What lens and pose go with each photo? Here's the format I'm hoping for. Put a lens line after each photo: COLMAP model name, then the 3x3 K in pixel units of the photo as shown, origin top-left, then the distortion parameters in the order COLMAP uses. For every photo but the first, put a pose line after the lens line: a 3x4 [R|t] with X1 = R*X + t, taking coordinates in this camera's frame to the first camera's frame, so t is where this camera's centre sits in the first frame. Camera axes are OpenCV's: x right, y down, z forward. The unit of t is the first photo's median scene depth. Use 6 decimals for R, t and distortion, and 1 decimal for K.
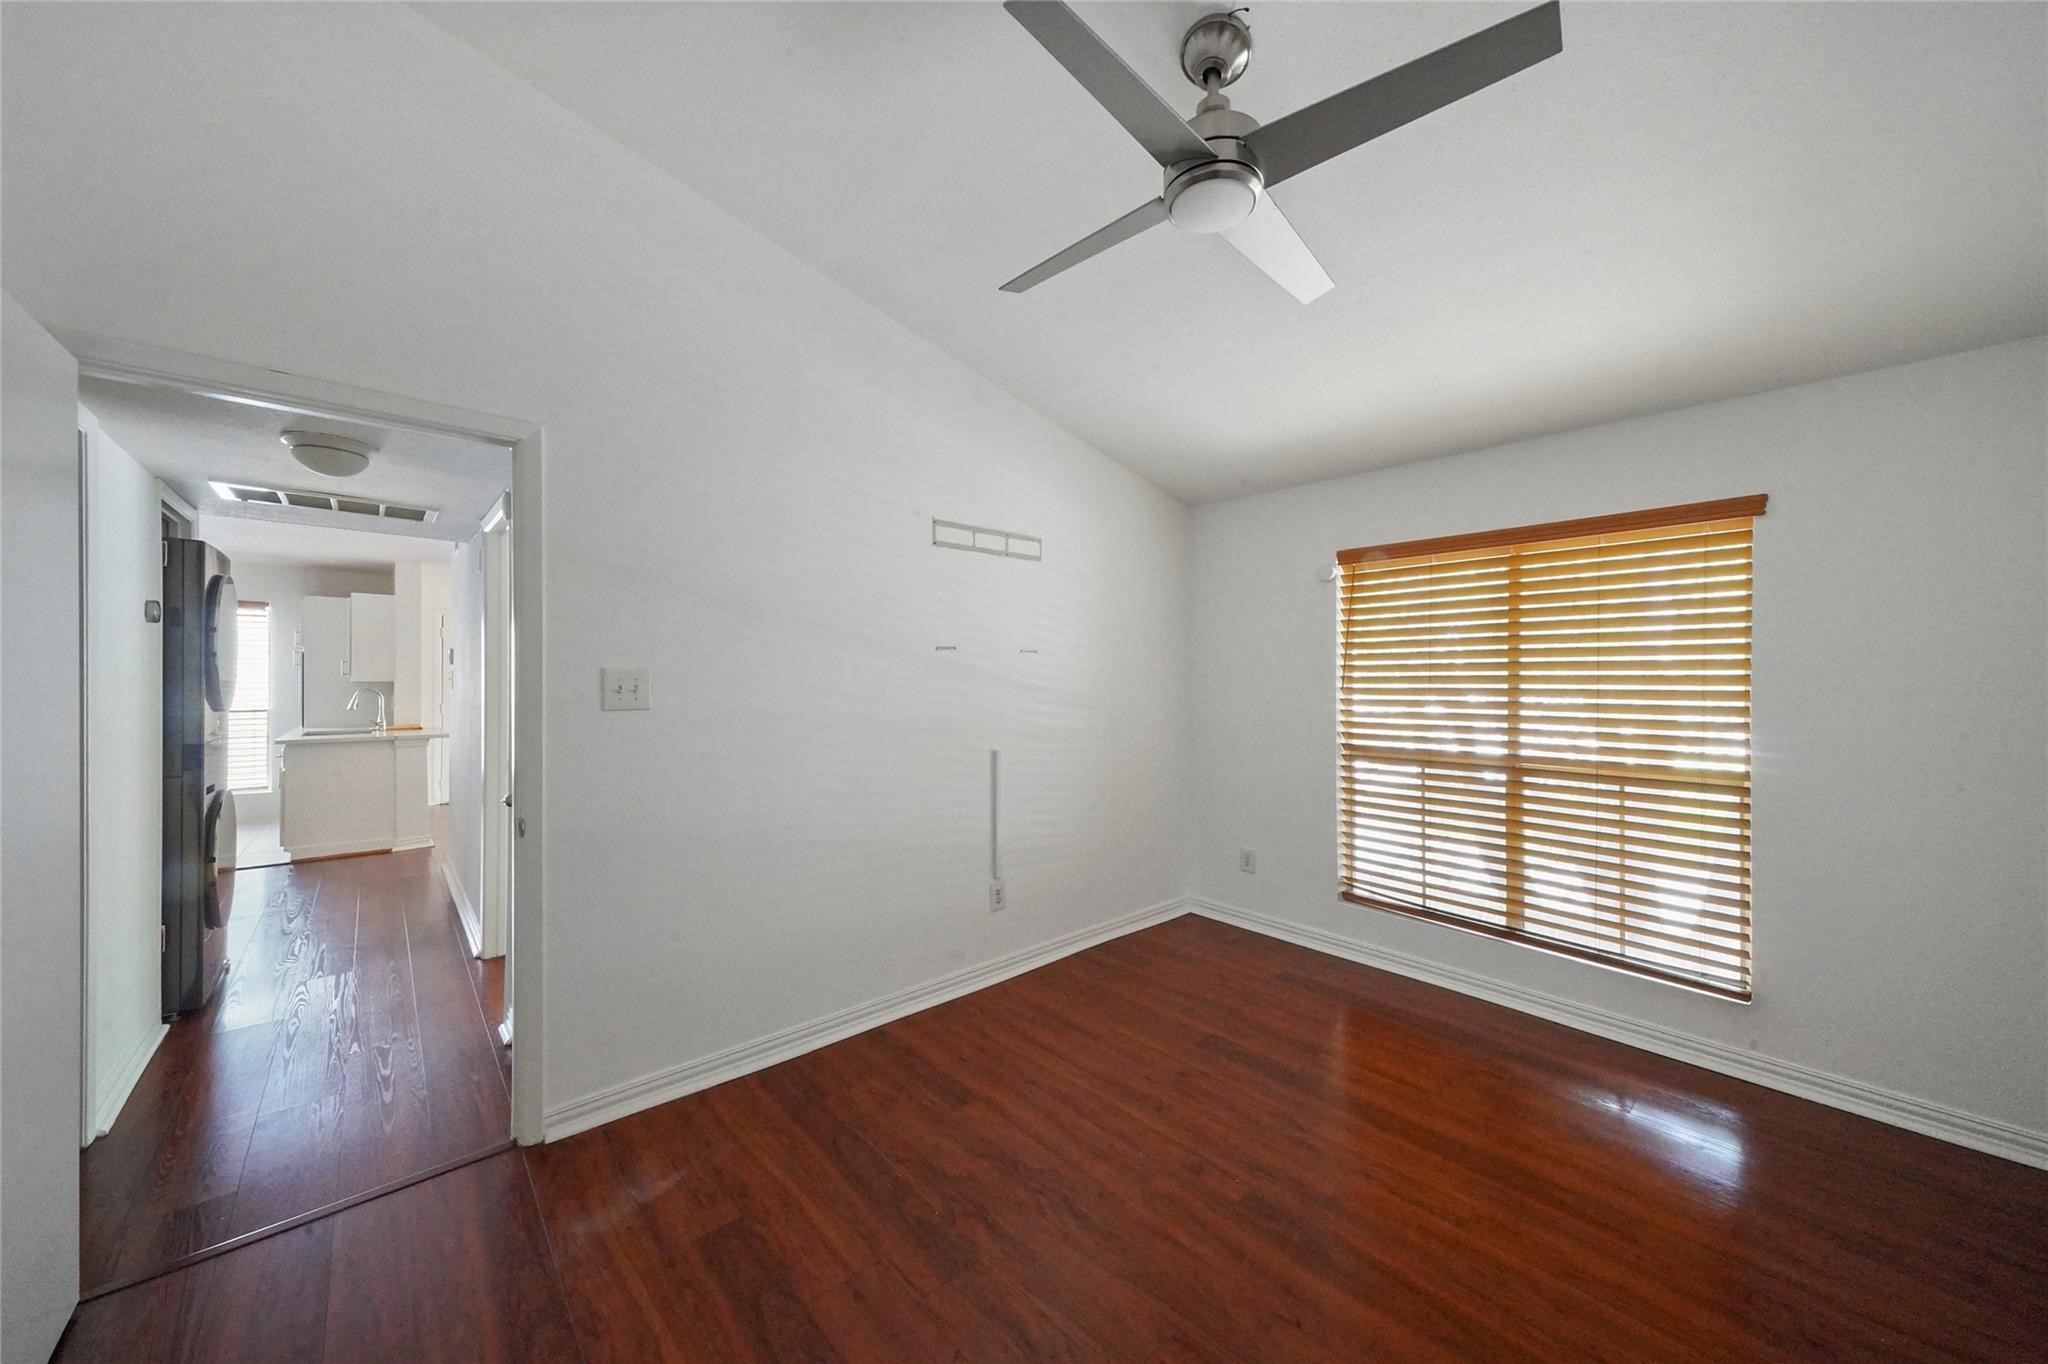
lens RADIAL K [[707.8, 0, 1028.3], [0, 707.8, 680.0], [0, 0, 1]] dist [-0.001372, -0.000093]
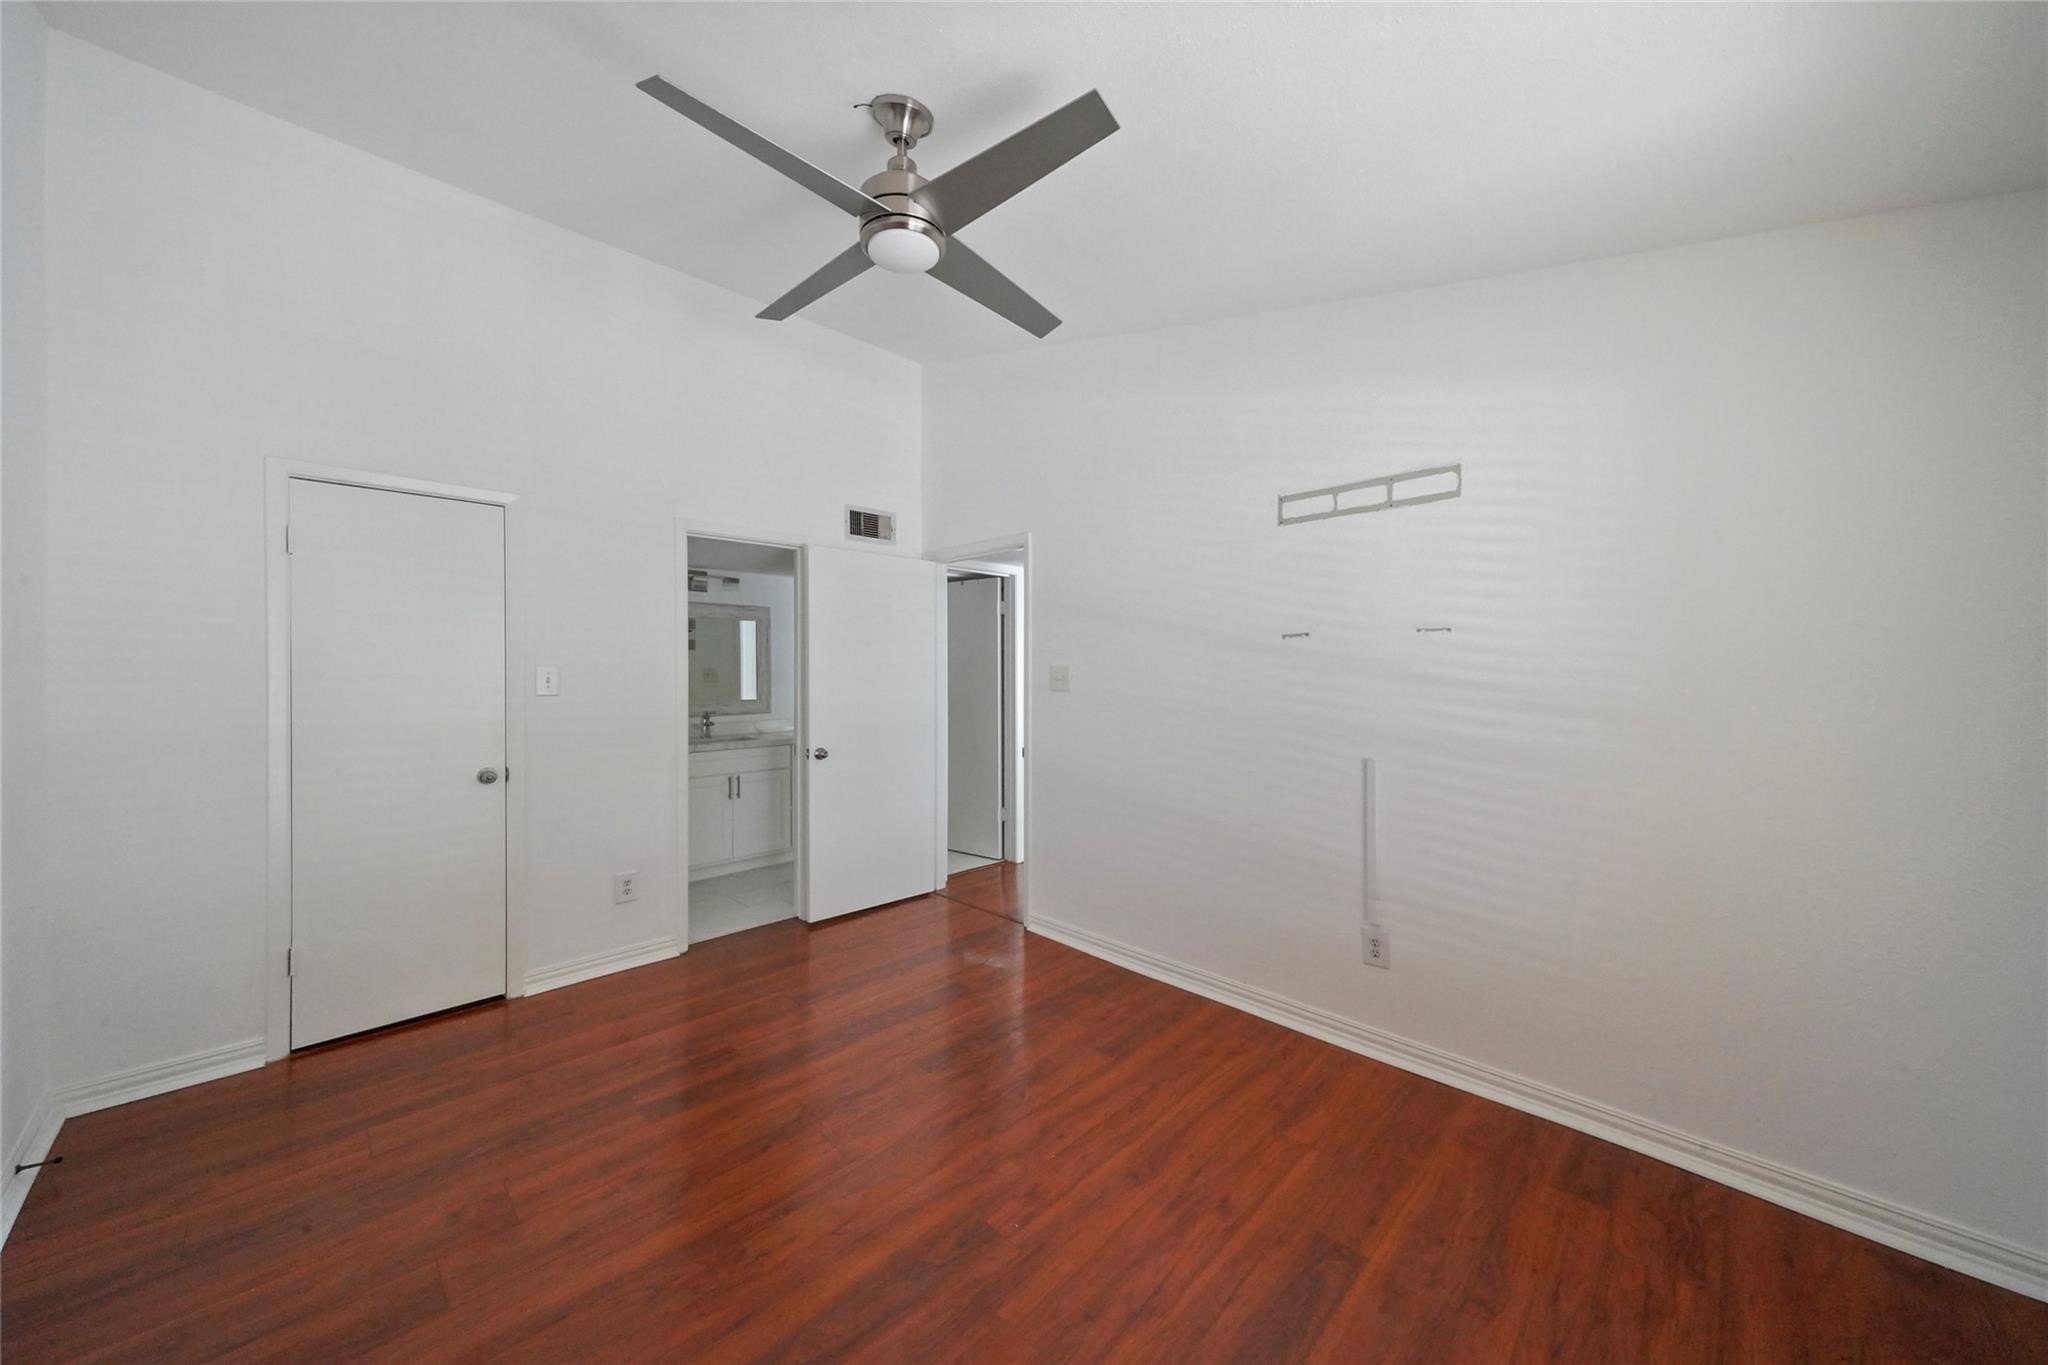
lens RADIAL K [[707.8, 0, 1038.7], [0, 707.8, 675.0], [0, 0, 1]] dist [-0.001372, -0.000093]
pose [[0.060639, -0.002475, -0.998157, 0.728297], [0.001655, 0.999996, -0.002379, 0.006460], [0.998158, -0.001508, 0.060643, 0.594490]]
